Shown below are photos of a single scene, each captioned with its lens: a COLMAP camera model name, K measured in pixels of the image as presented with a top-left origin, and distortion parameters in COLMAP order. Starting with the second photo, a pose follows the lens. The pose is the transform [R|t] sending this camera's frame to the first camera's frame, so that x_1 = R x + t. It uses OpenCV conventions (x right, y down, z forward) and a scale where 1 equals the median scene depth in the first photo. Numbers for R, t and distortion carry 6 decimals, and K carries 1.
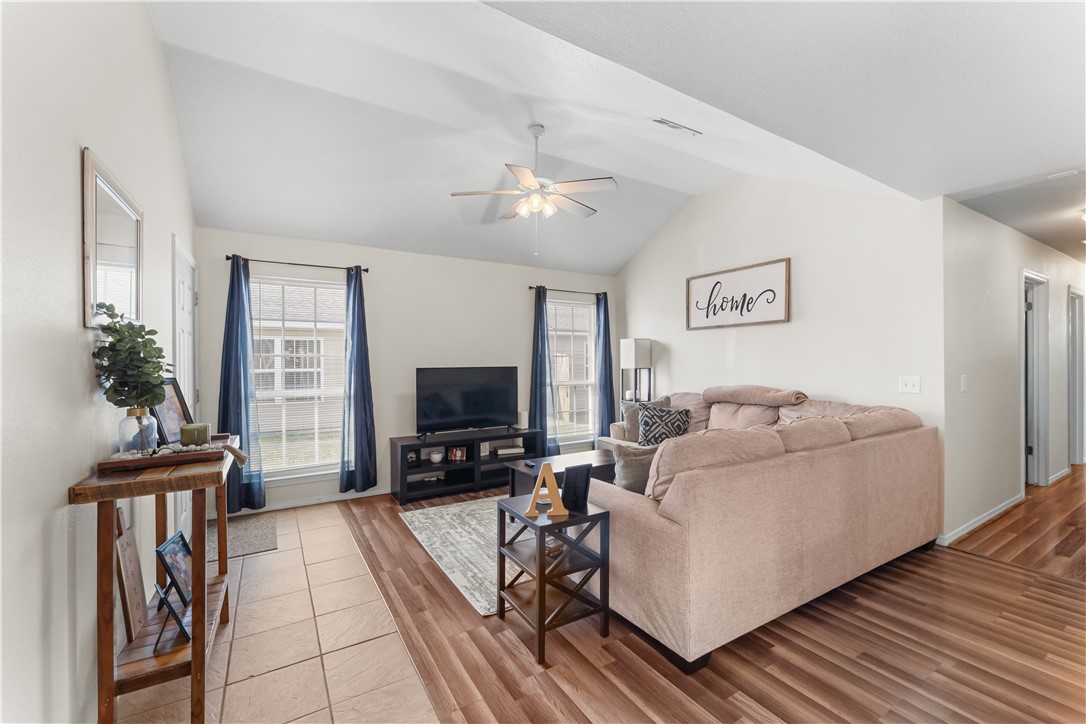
lens RADIAL K [[443.7, 0, 539.6], [0, 443.7, 360.2], [0, 0, 1]] dist [0.000117, 0.000416]
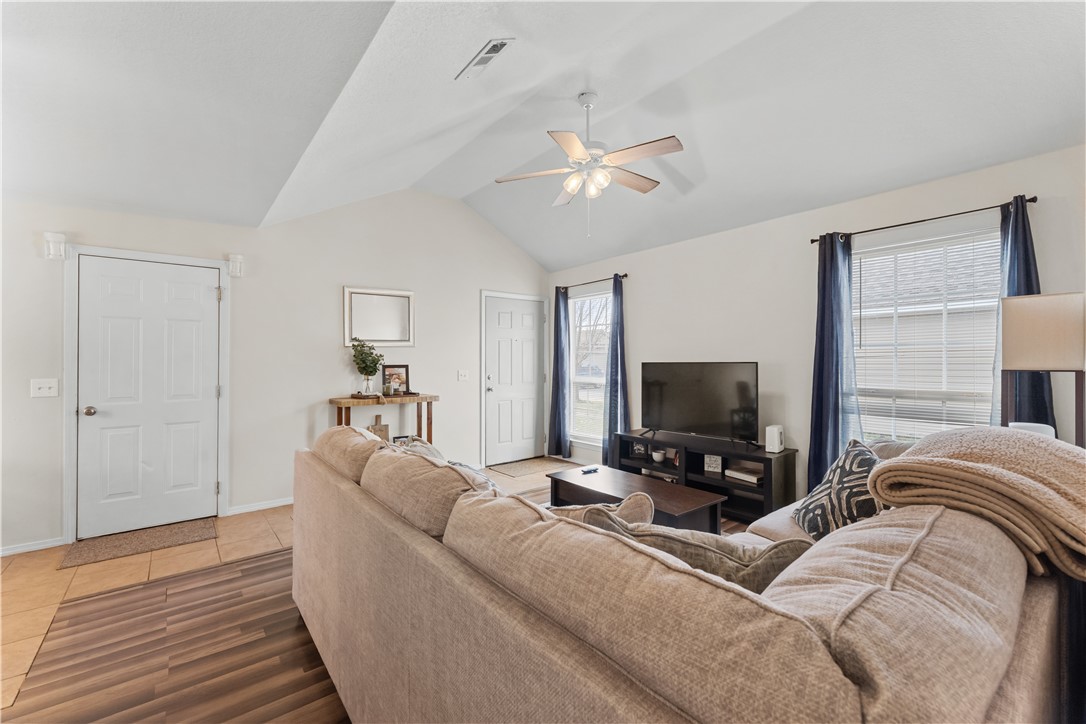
lens RADIAL K [[443.7, 0, 540.3], [0, 443.7, 362.5], [0, 0, 1]] dist [0.000117, 0.000416]
pose [[0.143086, 0.011290, -0.989646, 0.765635], [0.011586, 0.999847, 0.013082, 0.001385], [0.989642, -0.013337, 0.142933, 0.688772]]
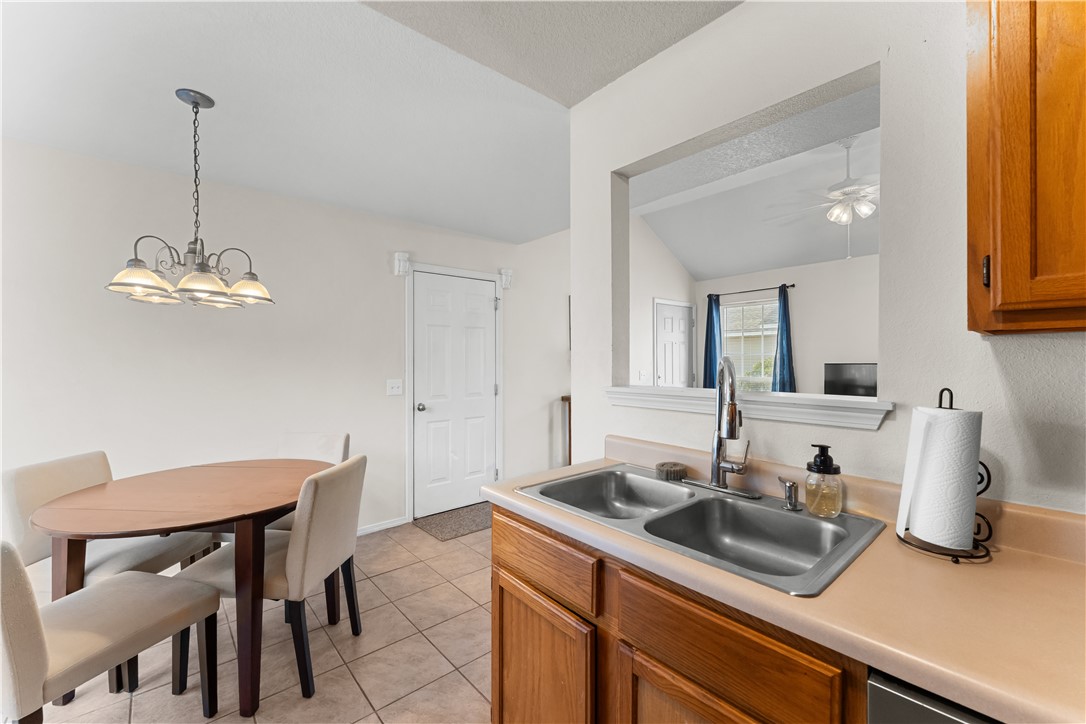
lens RADIAL K [[443.7, 0, 543.9], [0, 443.7, 360.6], [0, 0, 1]] dist [0.000117, 0.000416]
pose [[0.177767, 0.008802, -0.984033, 0.807154], [0.013255, 0.999848, 0.011338, -0.013722], [0.983983, -0.015059, 0.177623, 0.080325]]
